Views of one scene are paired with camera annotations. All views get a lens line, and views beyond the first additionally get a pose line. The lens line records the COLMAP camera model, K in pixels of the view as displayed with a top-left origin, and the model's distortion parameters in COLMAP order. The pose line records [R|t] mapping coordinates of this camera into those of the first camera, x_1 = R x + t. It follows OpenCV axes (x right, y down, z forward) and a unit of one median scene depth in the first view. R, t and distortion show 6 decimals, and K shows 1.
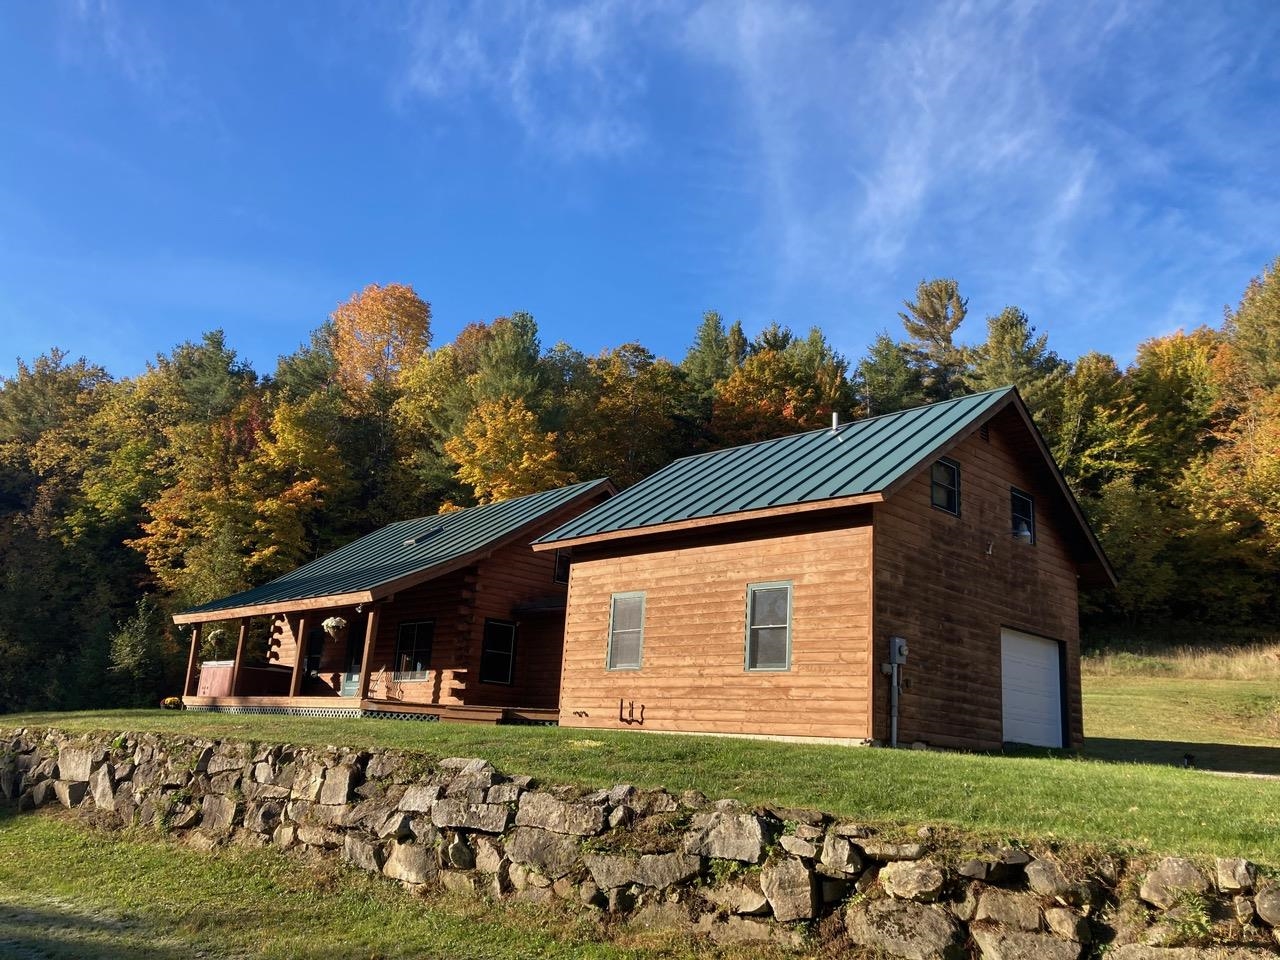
lens RADIAL K [[1096.1, 0, 638.8], [0, 1096.1, 460.0], [0, 0, 1]] dist [0.109971, -0.202706]
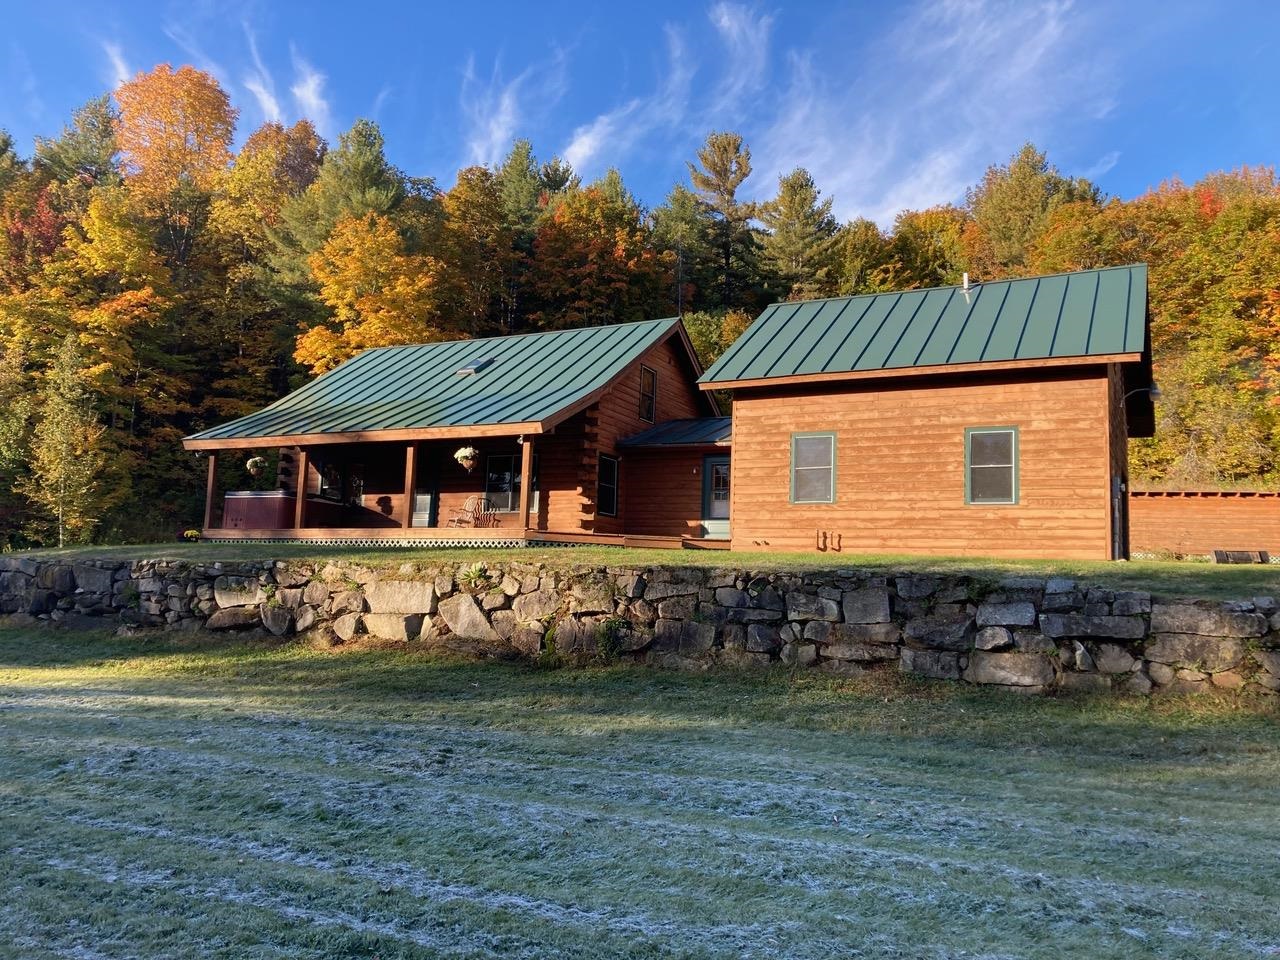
lens RADIAL K [[1096.1, 0, 638.8], [0, 1096.1, 460.0], [0, 0, 1]] dist [0.109971, -0.202706]
pose [[0.941542, 0.016023, 0.336514, -0.565820], [-0.065708, 0.988420, 0.136780, 0.013133], [-0.330426, -0.150896, 0.931692, 0.061201]]
